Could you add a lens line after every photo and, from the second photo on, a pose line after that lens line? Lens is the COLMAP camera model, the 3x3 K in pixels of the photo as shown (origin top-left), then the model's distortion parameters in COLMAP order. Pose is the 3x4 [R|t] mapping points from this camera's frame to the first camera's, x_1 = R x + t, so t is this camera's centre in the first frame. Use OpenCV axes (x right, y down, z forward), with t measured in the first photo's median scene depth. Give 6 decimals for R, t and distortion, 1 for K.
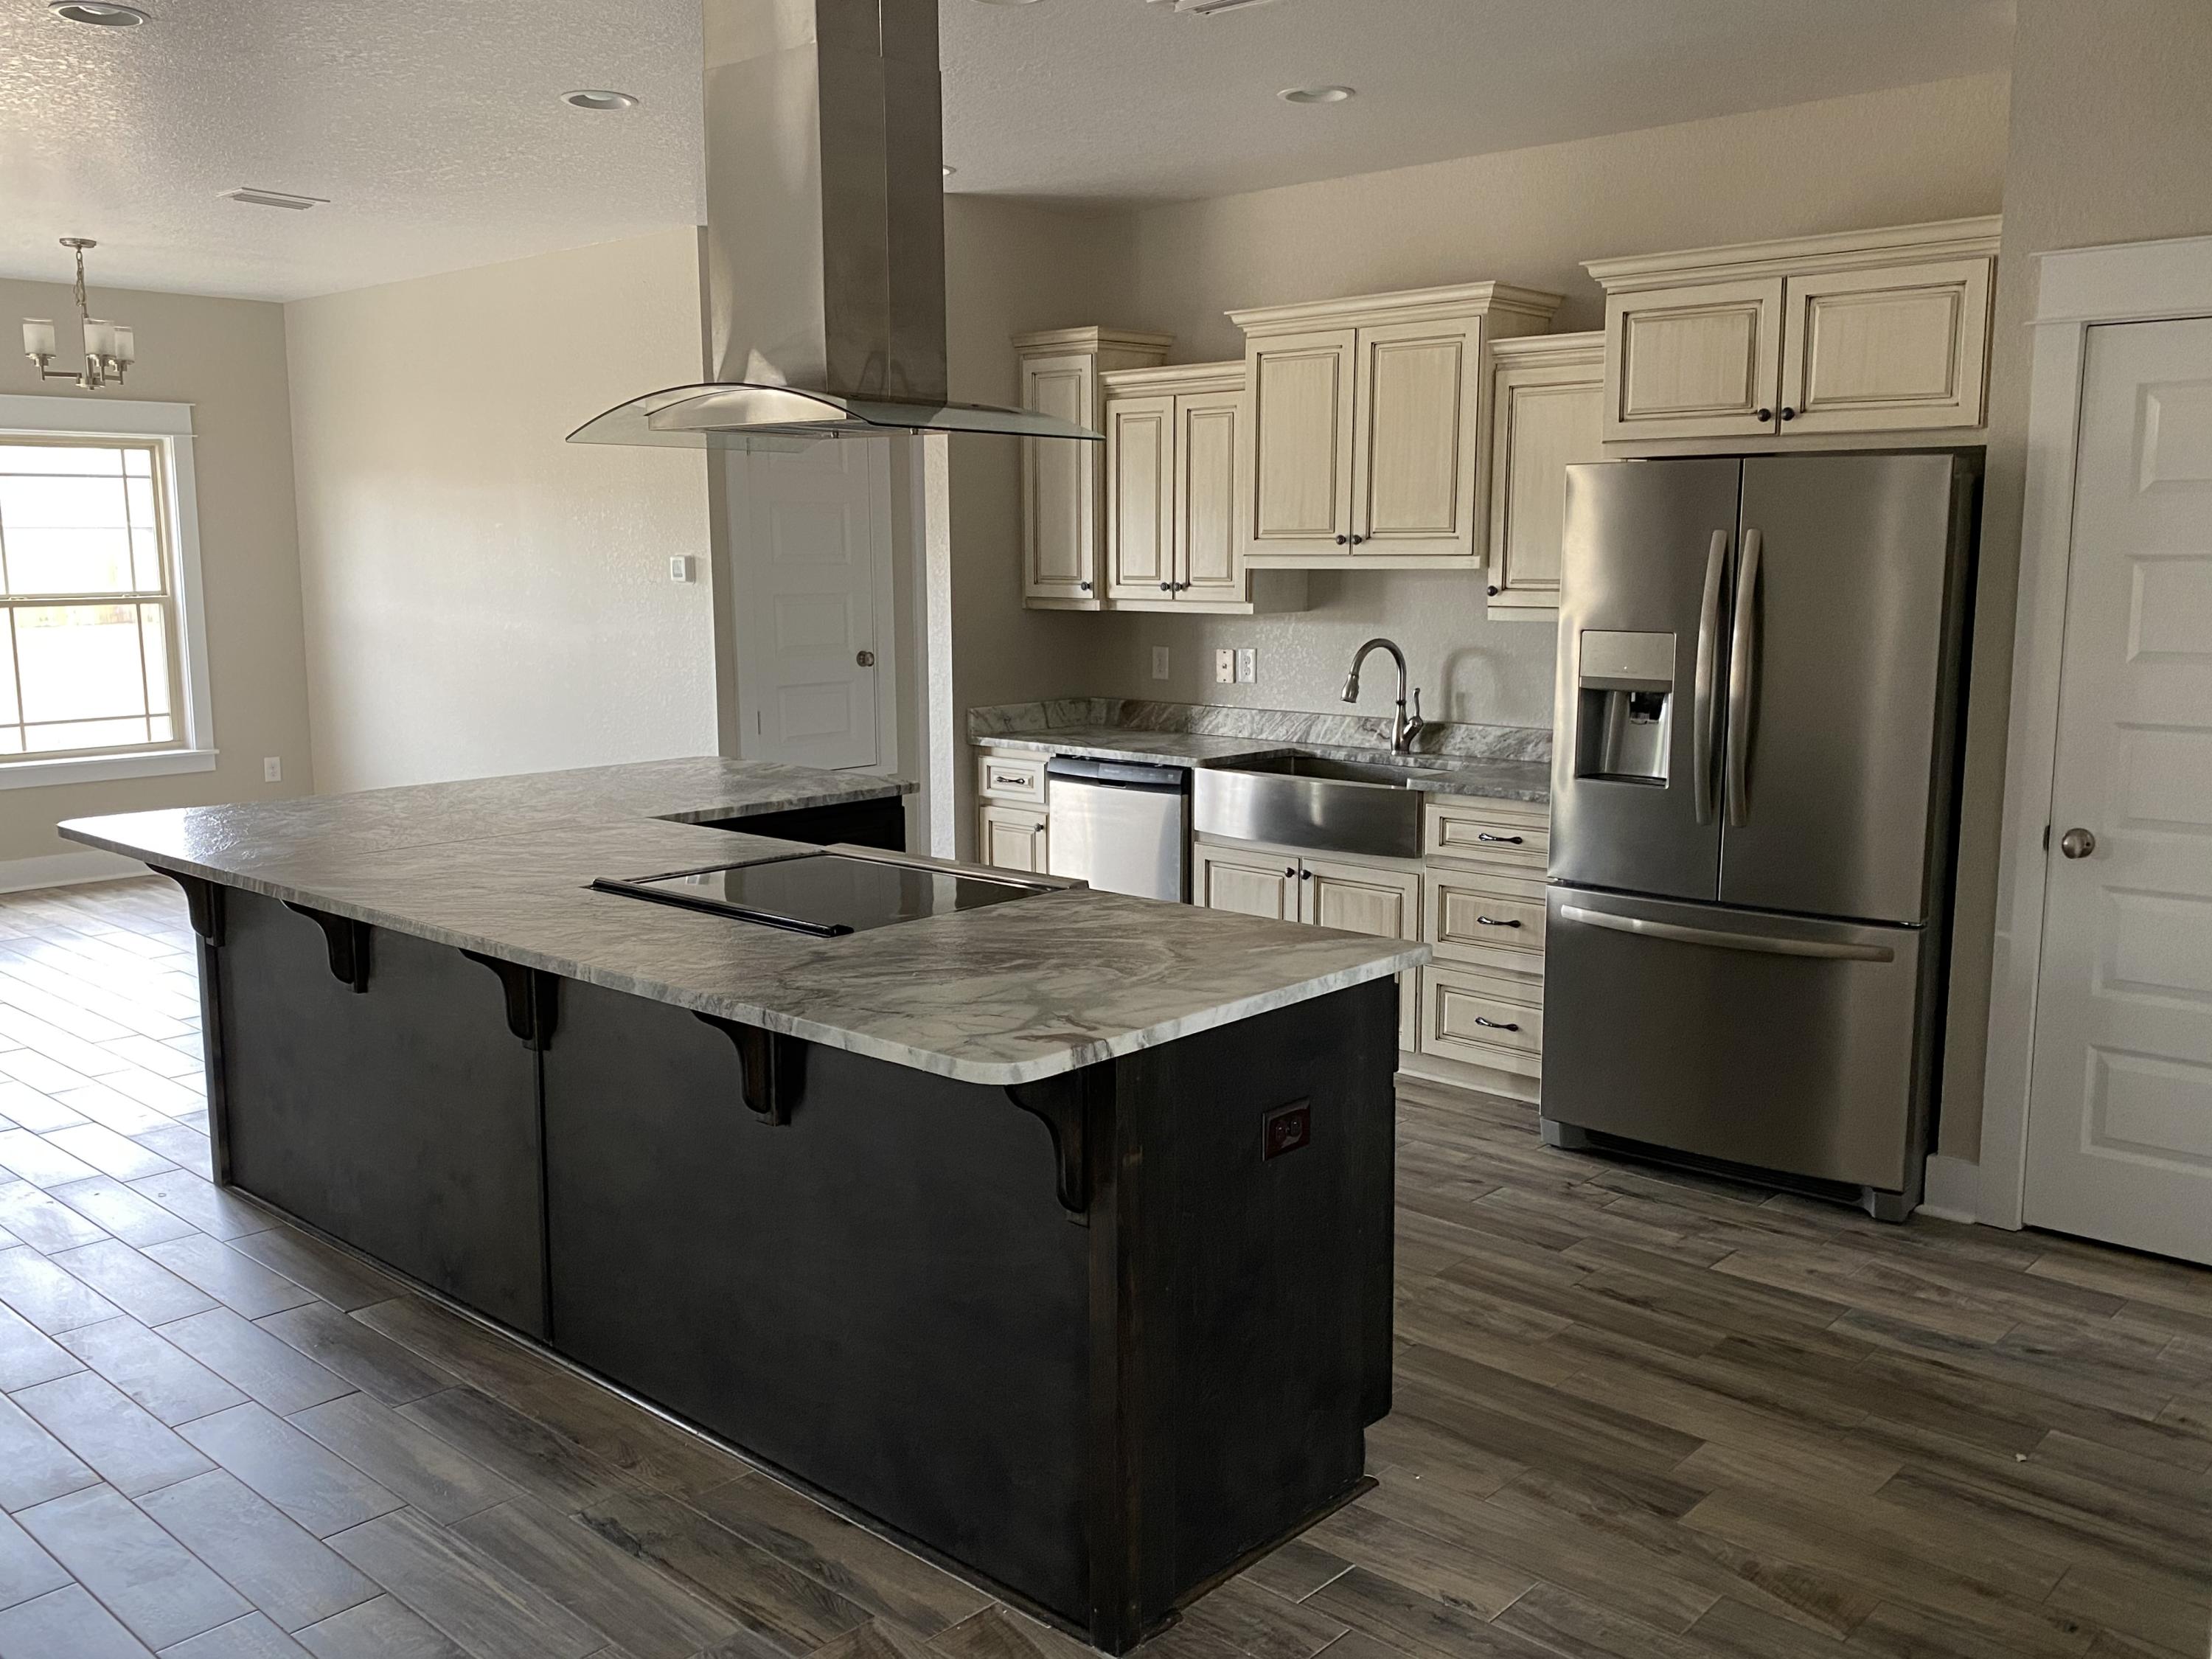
lens RADIAL K [[1911.4, 0, 1105.8], [0, 1911.4, 847.8], [0, 0, 1]] dist [0.068763, -0.081898]
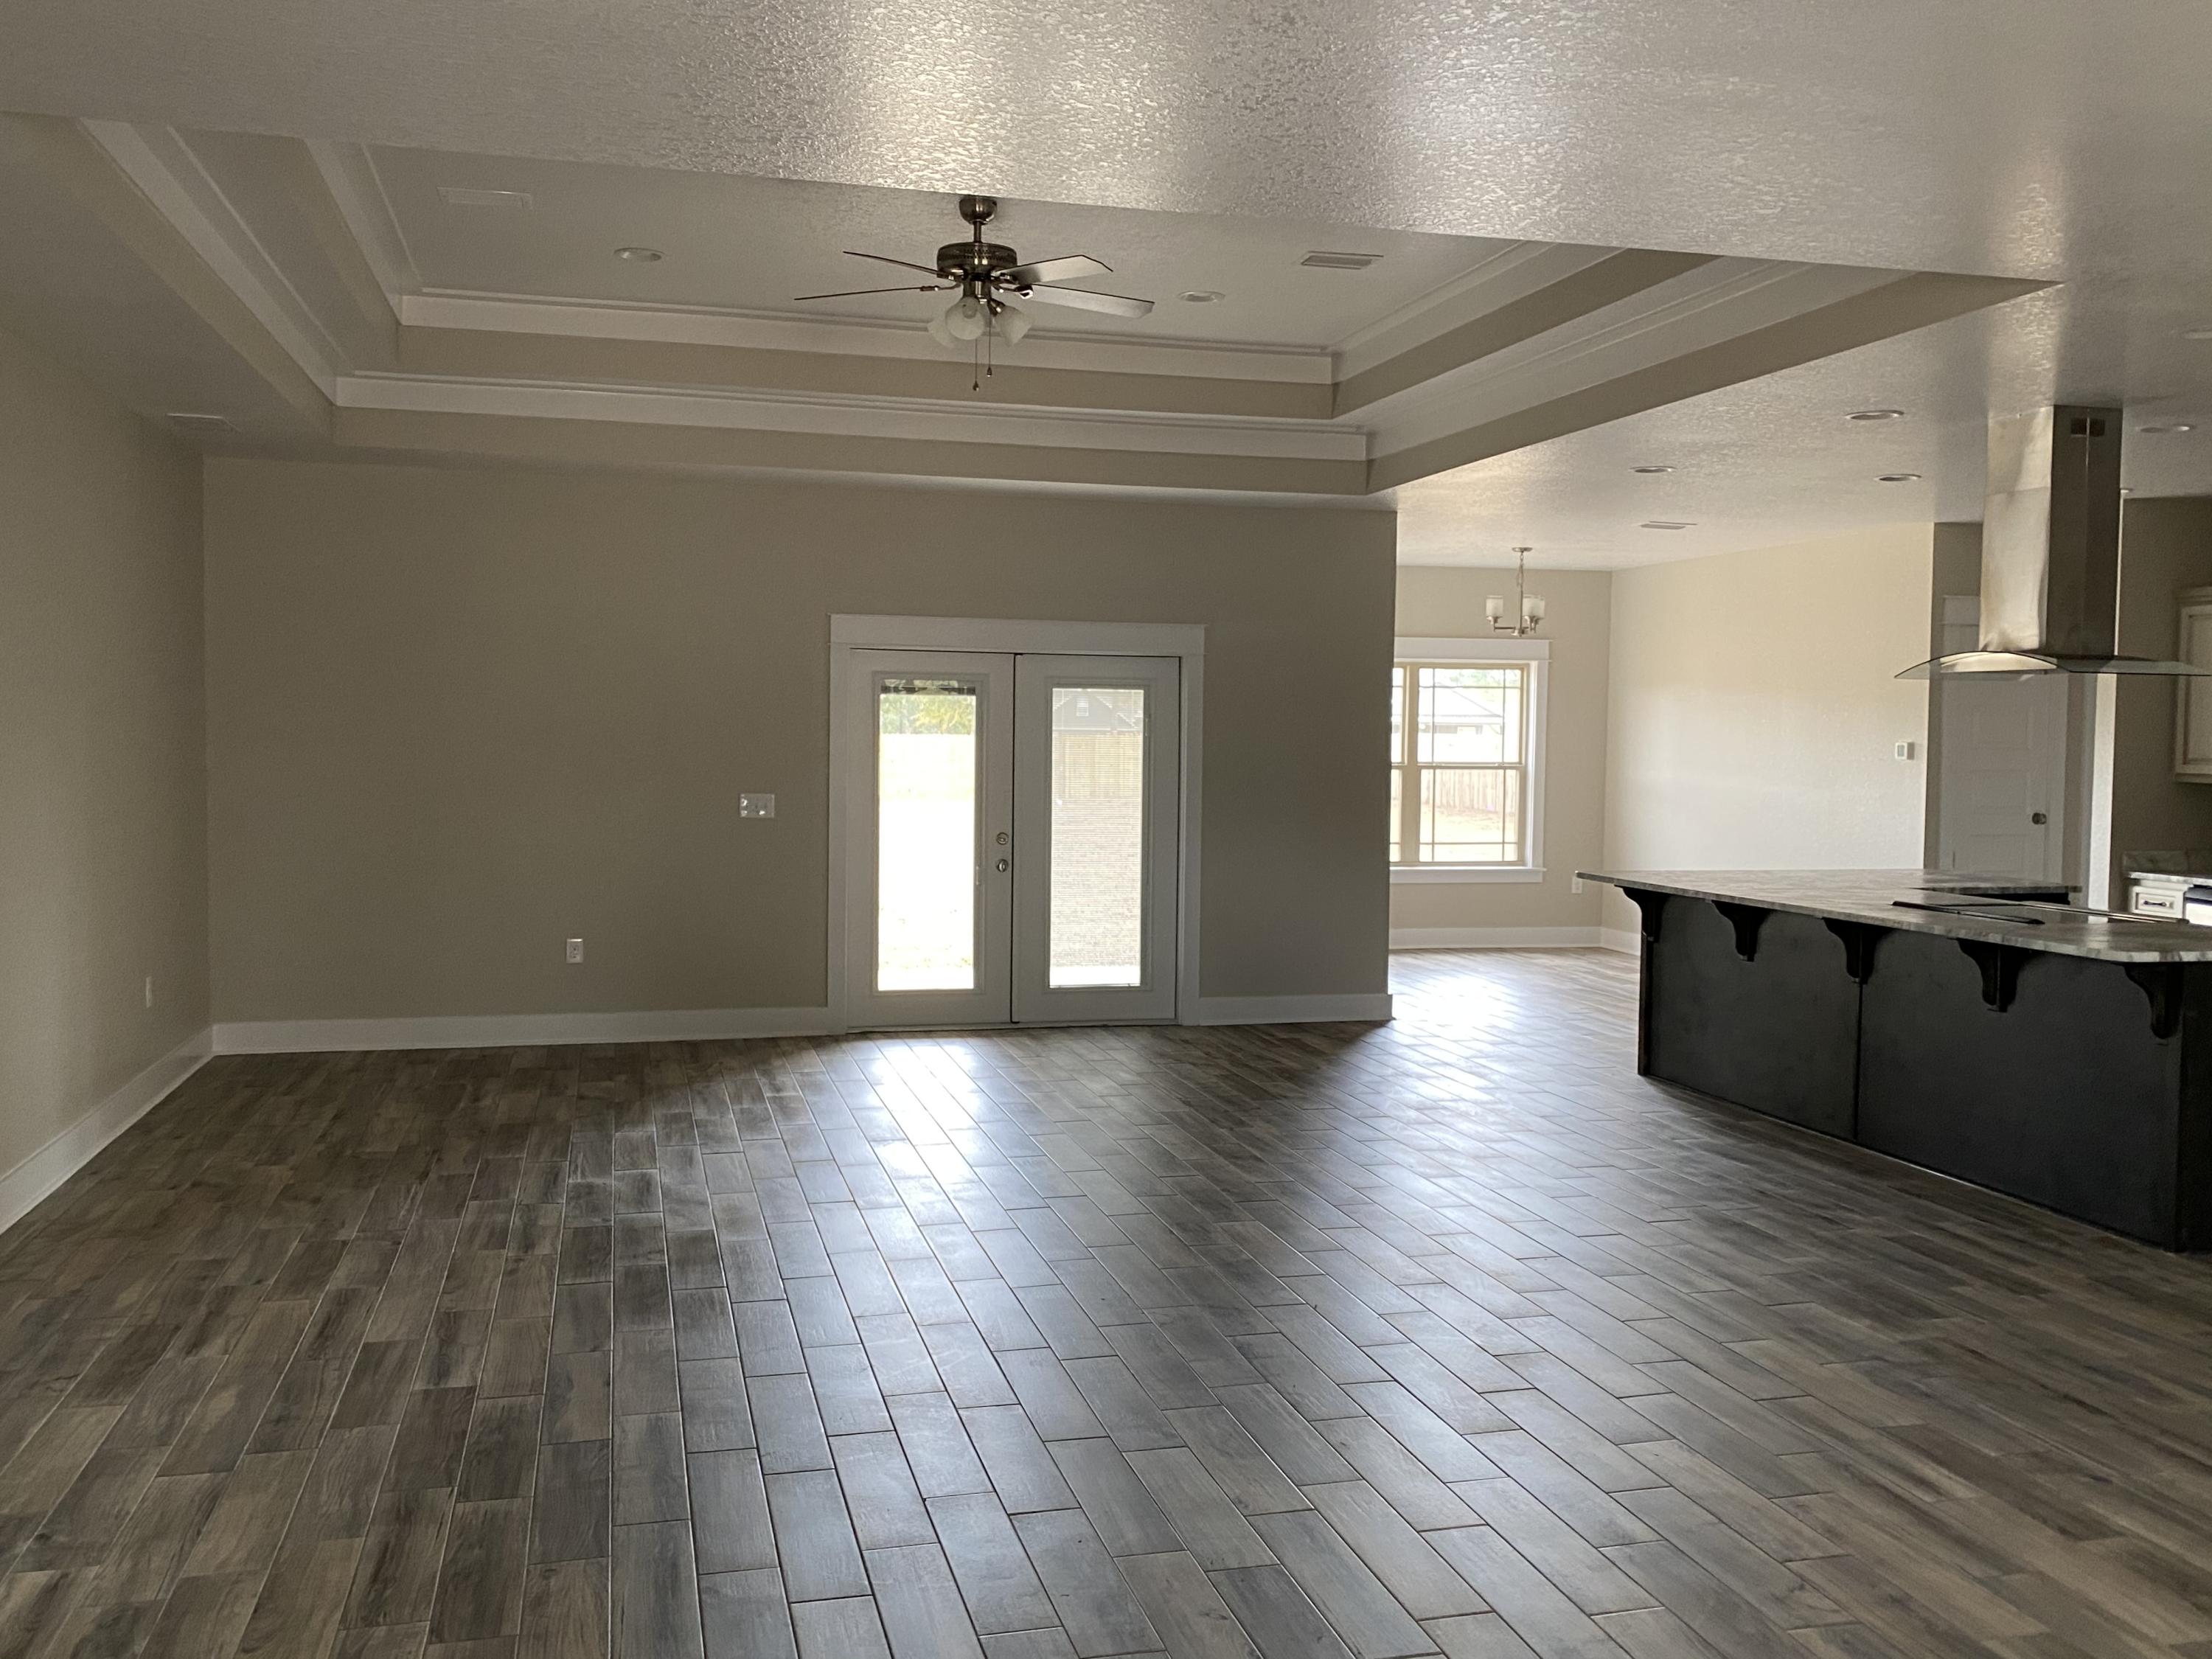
lens RADIAL K [[1911.4, 0, 1099.5], [0, 1911.4, 819.1], [0, 0, 1]] dist [0.068763, -0.081898]
pose [[0.844331, 0.038362, -0.534446, 0.048225], [-0.098626, 0.991518, -0.084641, 0.090698], [0.526666, 0.124175, 0.840954, -0.545998]]
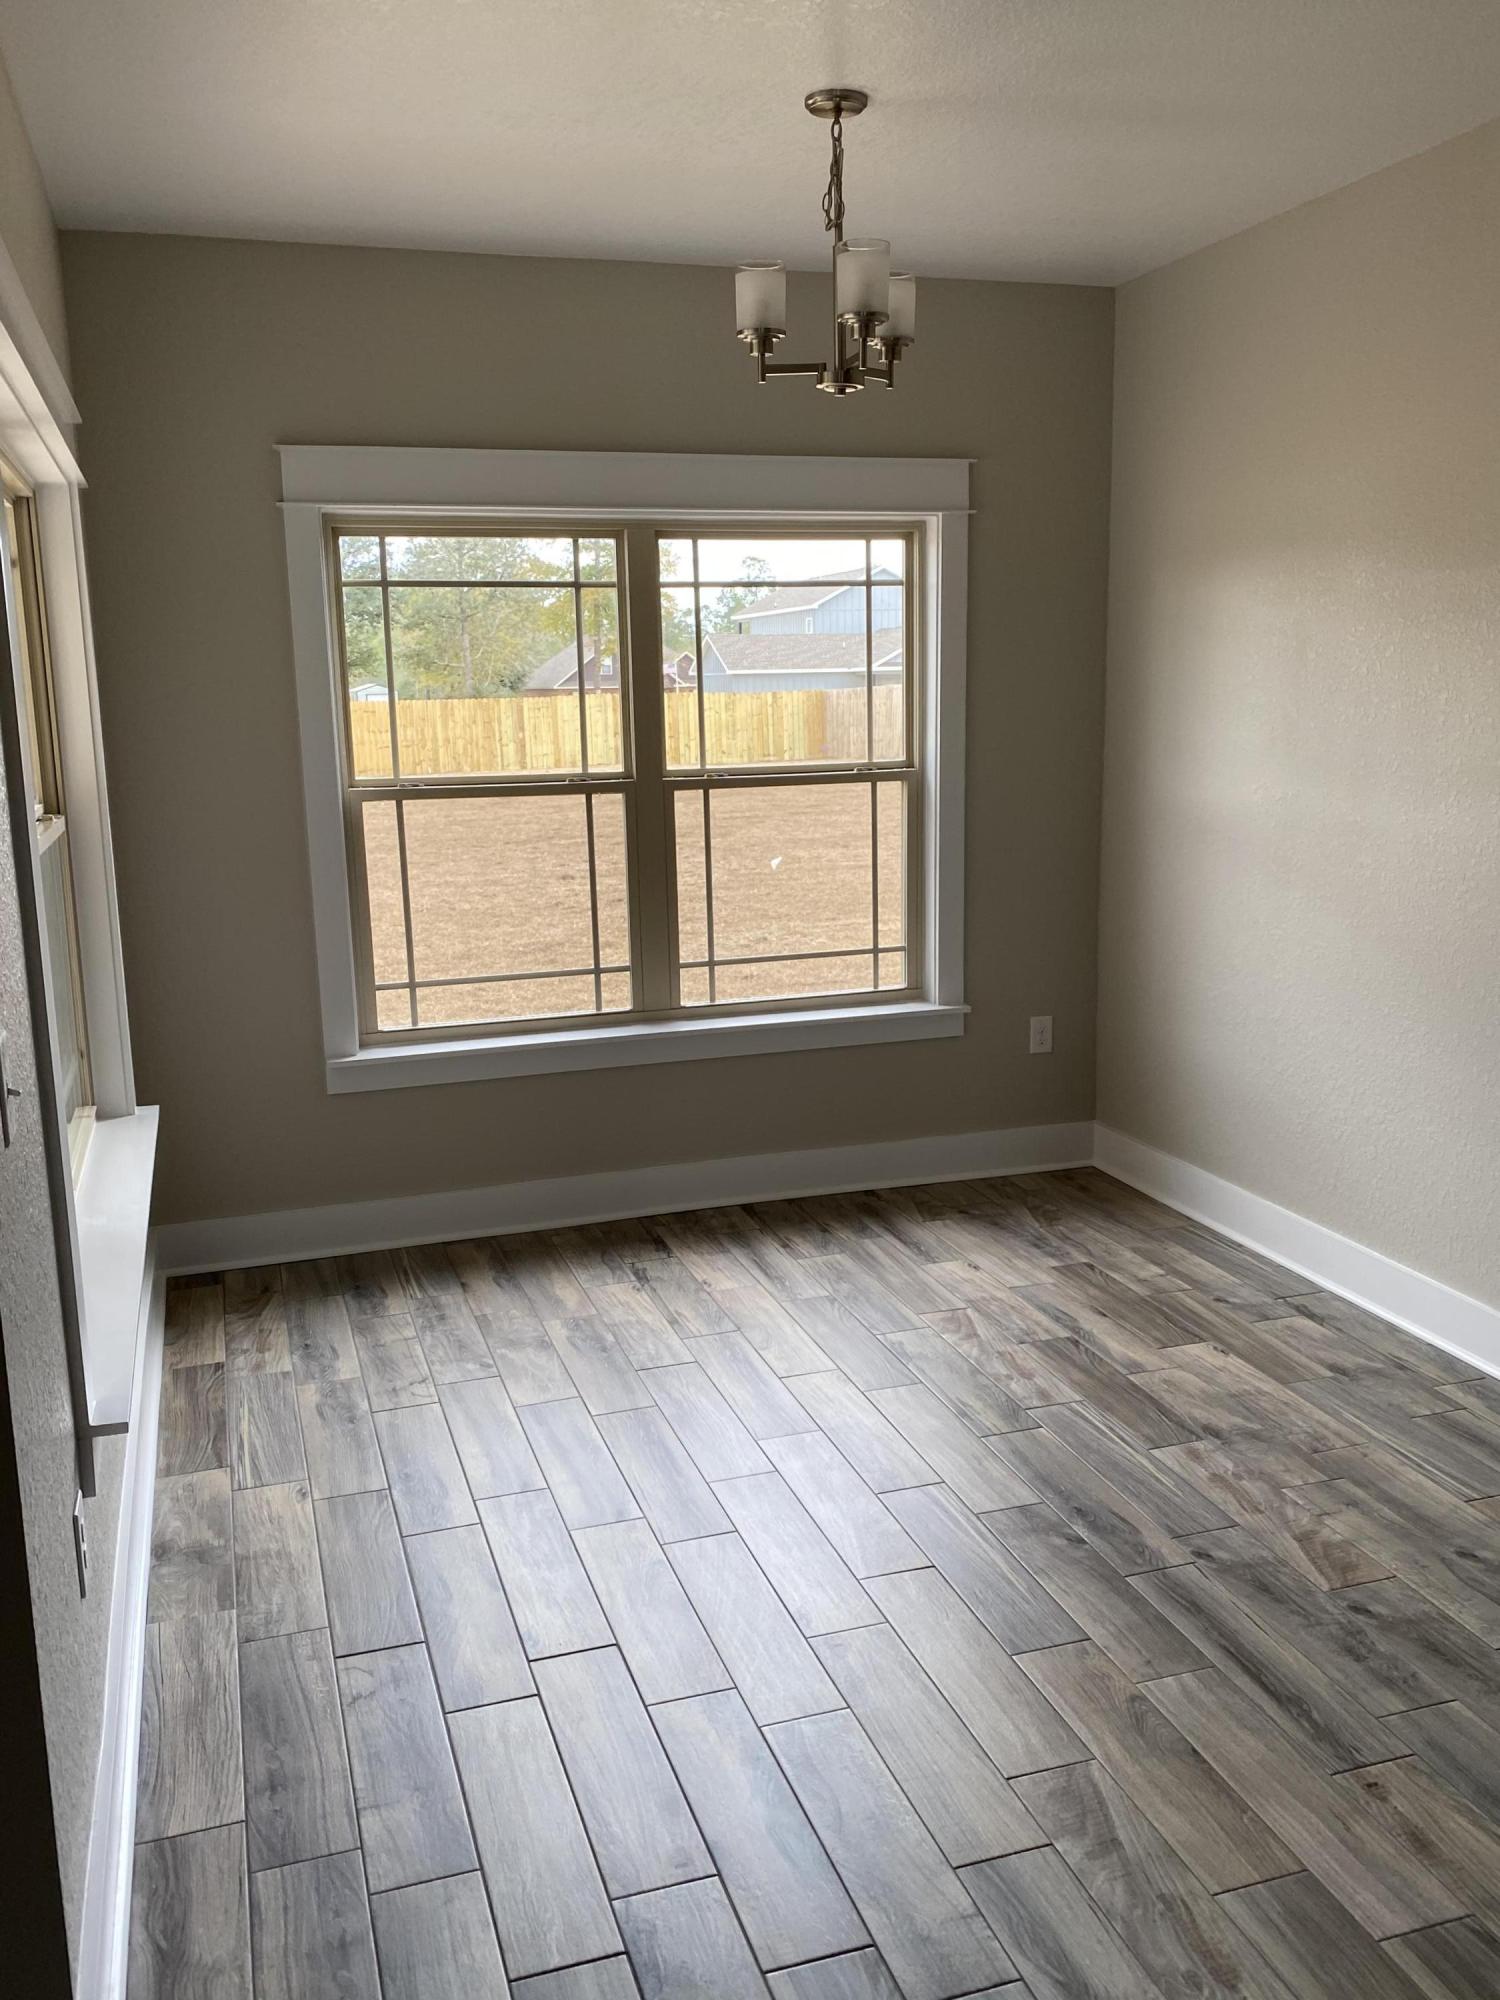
lens RADIAL K [[1728.2, 0, 775.7], [0, 1728.2, 1063.9], [0, 0, 1]] dist [0.068763, -0.081898]
pose [[0.880337, 0.084400, -0.466779, -0.313770], [-0.055163, 0.995582, 0.075979, -0.093139], [0.471130, -0.041139, 0.881104, 0.587479]]
